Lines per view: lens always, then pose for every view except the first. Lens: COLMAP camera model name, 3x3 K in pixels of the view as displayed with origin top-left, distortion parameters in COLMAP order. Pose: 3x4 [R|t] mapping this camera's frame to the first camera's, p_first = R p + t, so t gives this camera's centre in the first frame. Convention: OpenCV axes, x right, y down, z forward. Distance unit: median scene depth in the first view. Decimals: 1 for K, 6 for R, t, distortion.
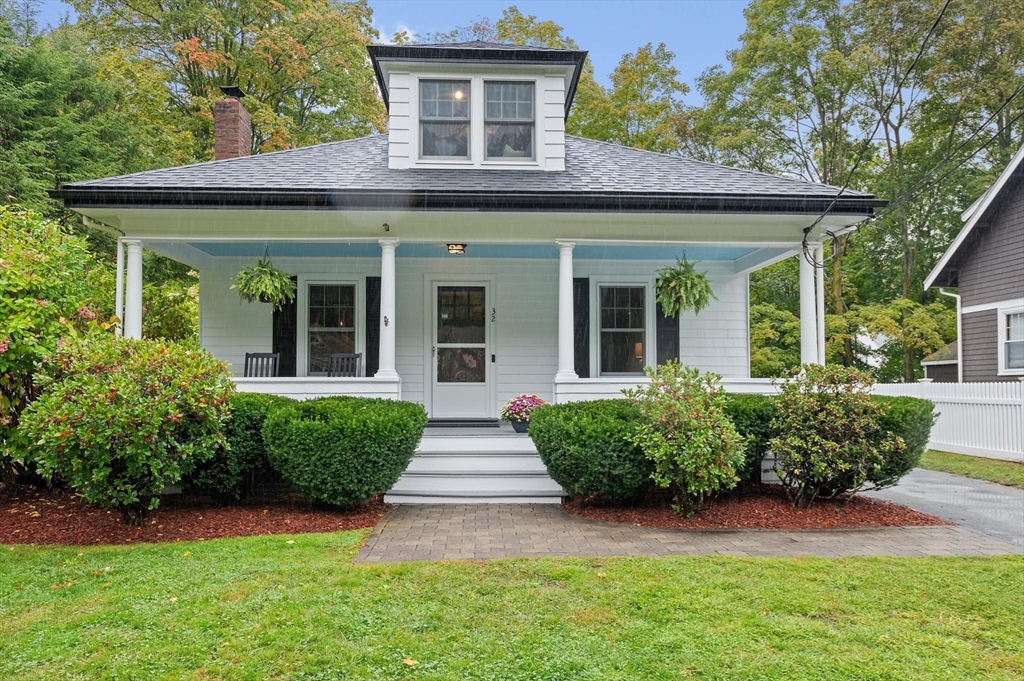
lens RADIAL K [[725.4, 0, 513.1], [0, 725.4, 361.3], [0, 0, 1]] dist [0.003946, 0.000759]
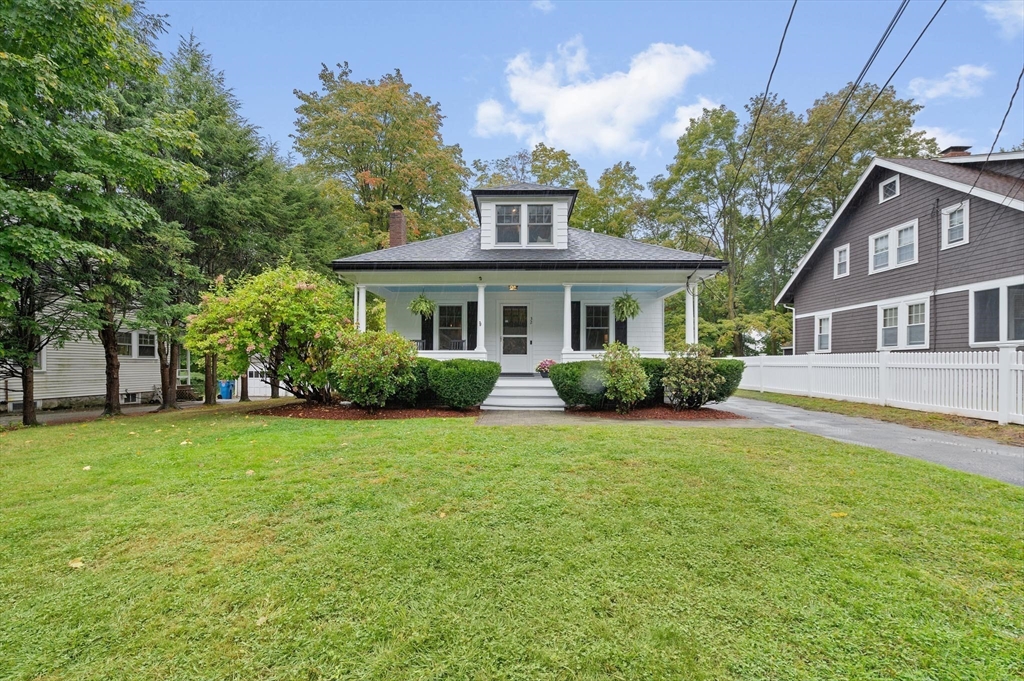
lens RADIAL K [[412.6, 0, 504.5], [0, 412.6, 359.3], [0, 0, 1]] dist [-0.000598, -0.000062]
pose [[0.996255, 0.003962, -0.086375, -0.002443], [-0.001378, 0.999550, 0.029963, 0.009973], [0.086454, -0.029731, 0.995812, -0.153201]]
